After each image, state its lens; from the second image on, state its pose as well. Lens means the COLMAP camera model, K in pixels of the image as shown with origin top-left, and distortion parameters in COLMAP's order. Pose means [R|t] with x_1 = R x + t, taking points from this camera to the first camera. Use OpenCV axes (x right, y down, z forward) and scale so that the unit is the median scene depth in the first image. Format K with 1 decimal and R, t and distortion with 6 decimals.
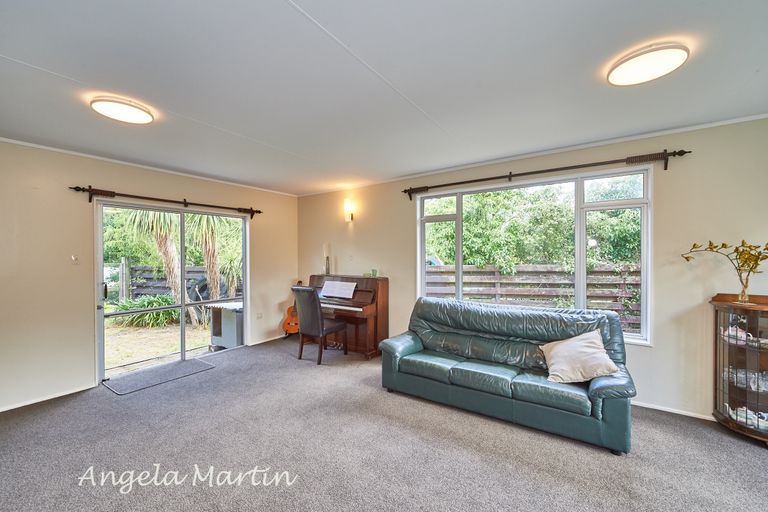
lens RADIAL K [[307.7, 0, 384.0], [0, 307.7, 256.0], [0, 0, 1]] dist [0.001410, 0.000189]
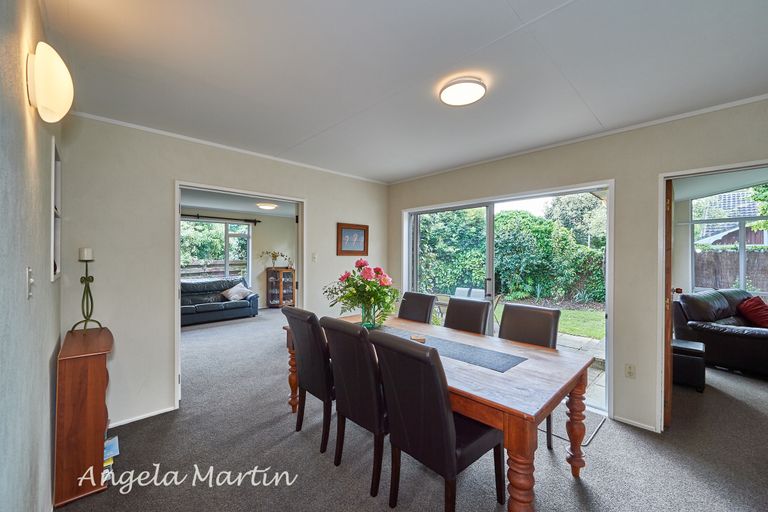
lens RADIAL K [[307.7, 0, 384.0], [0, 307.7, 256.0], [0, 0, 1]] dist [0.001410, 0.000189]
pose [[0.215511, 0.000879, 0.976501, -1.637167], [-0.000678, 0.999999, -0.000750, 0.004357], [-0.976501, -0.000501, 0.215511, -0.801376]]
